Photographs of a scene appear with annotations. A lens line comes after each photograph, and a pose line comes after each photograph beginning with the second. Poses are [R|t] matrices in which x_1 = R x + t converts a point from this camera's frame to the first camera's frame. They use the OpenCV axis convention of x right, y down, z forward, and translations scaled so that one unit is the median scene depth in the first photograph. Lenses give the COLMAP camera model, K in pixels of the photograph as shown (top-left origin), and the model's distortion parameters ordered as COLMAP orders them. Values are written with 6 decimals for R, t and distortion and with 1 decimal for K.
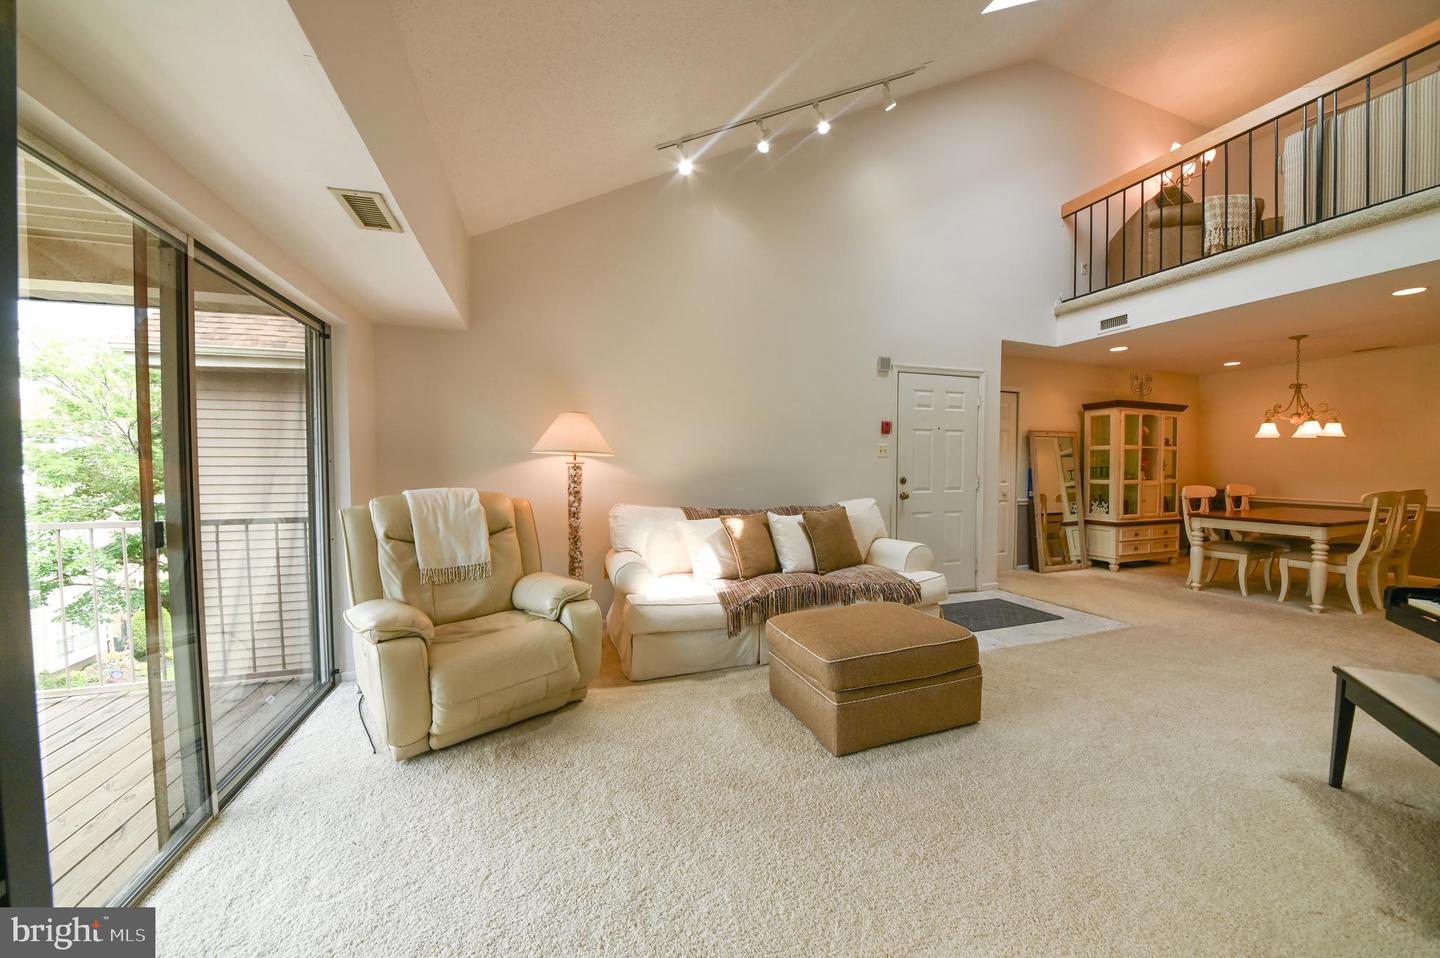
lens RADIAL K [[509.6, 0, 729.3], [0, 509.6, 480.4], [0, 0, 1]] dist [0.001577, -0.010839]
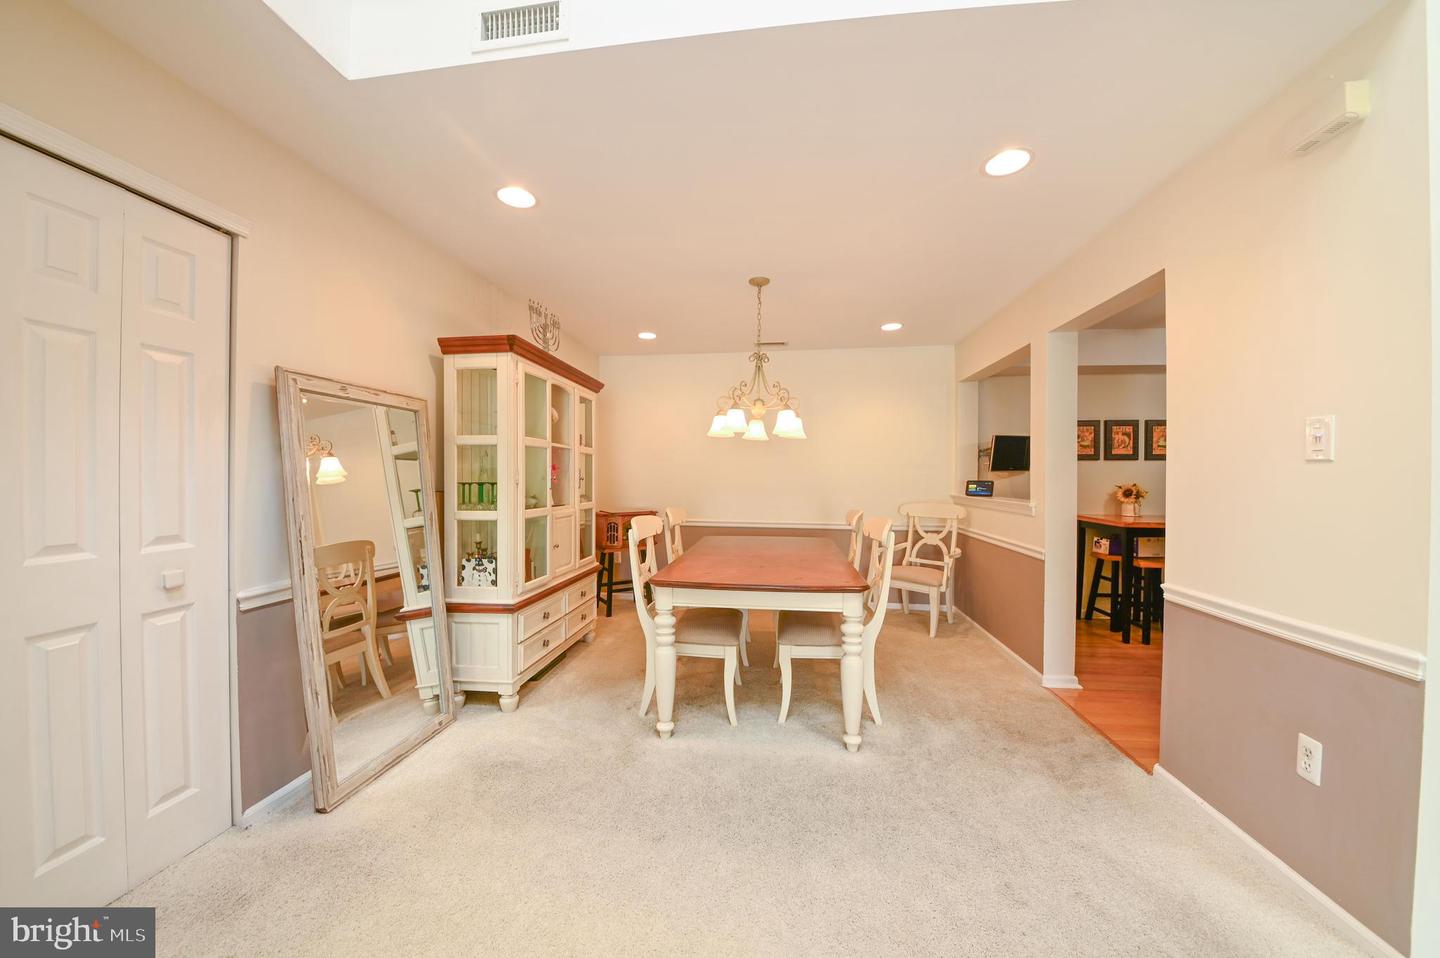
lens RADIAL K [[509.6, 0, 729.3], [0, 509.6, 480.4], [0, 0, 1]] dist [0.001577, -0.010839]
pose [[0.446365, -0.001480, 0.894850, 0.537445], [0.021242, 0.999734, -0.008943, -0.024703], [-0.894599, 0.023000, 0.446278, 0.758029]]
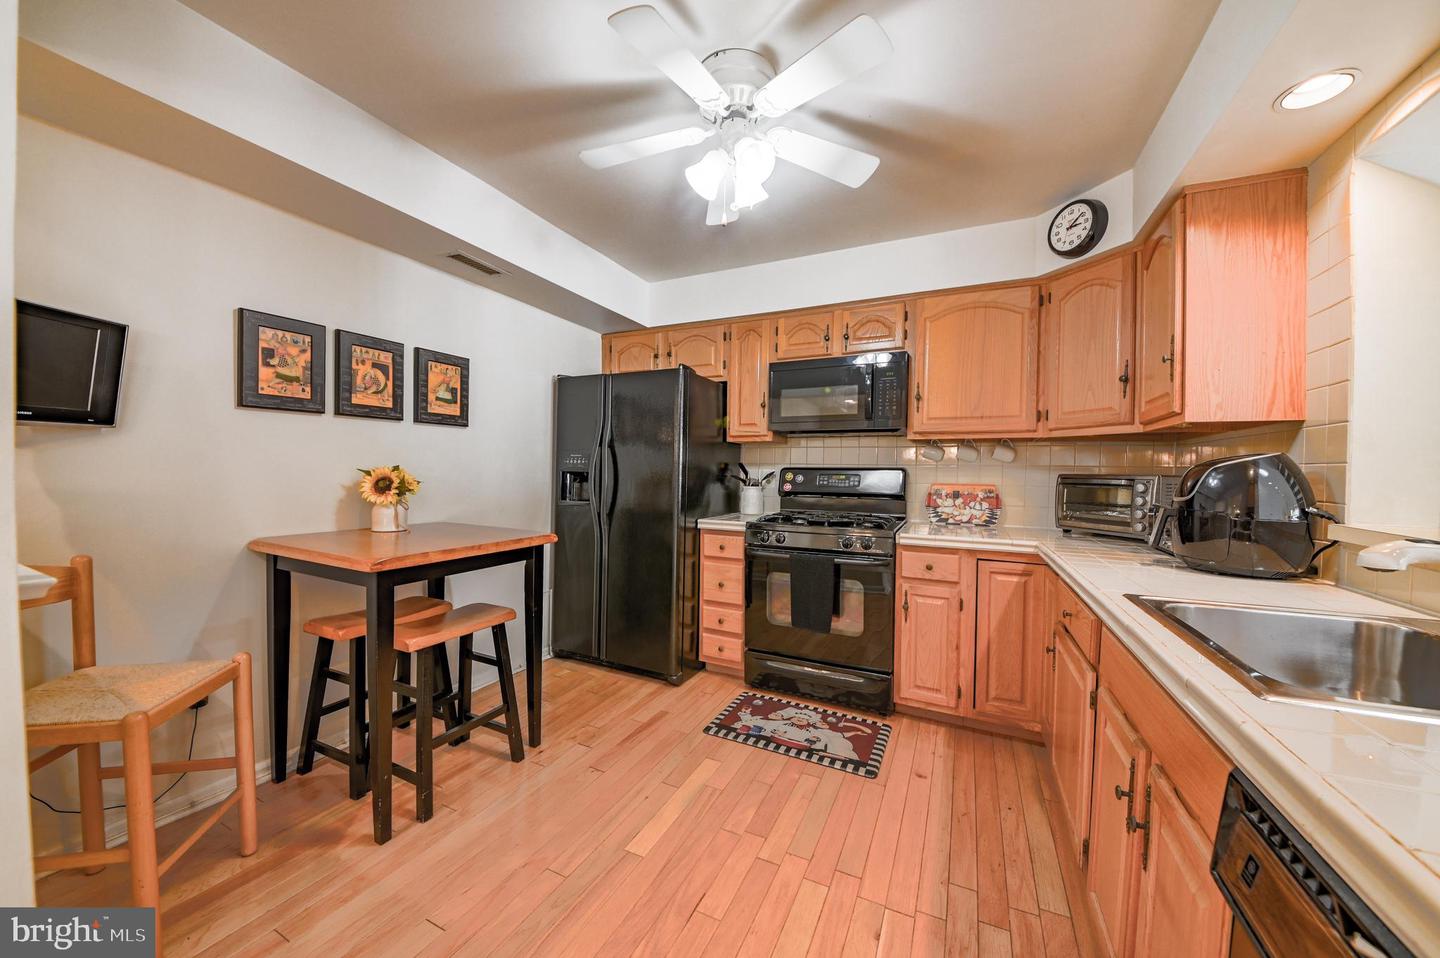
lens RADIAL K [[495.2, 0, 723.9], [0, 495.2, 482.2], [0, 0, 1]] dist [0.000263, -0.013870]
pose [[-0.708722, -0.029956, 0.704852, 1.175810], [0.004725, 0.998874, 0.047203, -0.015861], [-0.705472, 0.036784, -0.707783, 0.616573]]
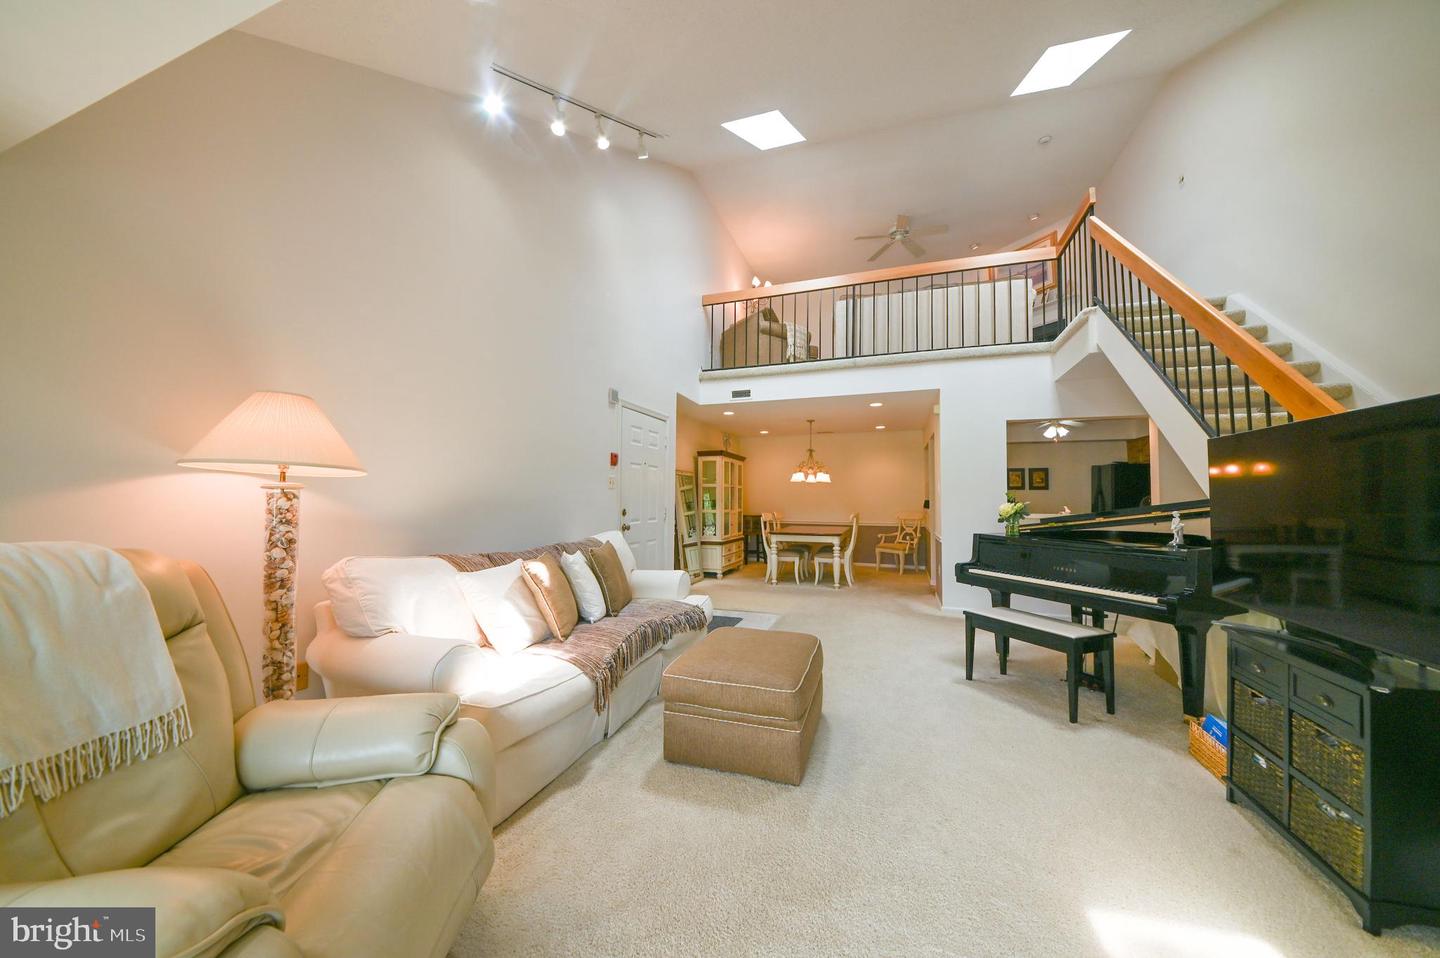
lens RADIAL K [[495.2, 0, 723.9], [0, 495.2, 482.2], [0, 0, 1]] dist [0.000263, -0.013870]
pose [[0.627819, 0.032392, 0.777685, -0.300903], [0.016028, 0.998384, -0.054523, -0.002549], [-0.778195, 0.046695, 0.626285, 0.218445]]
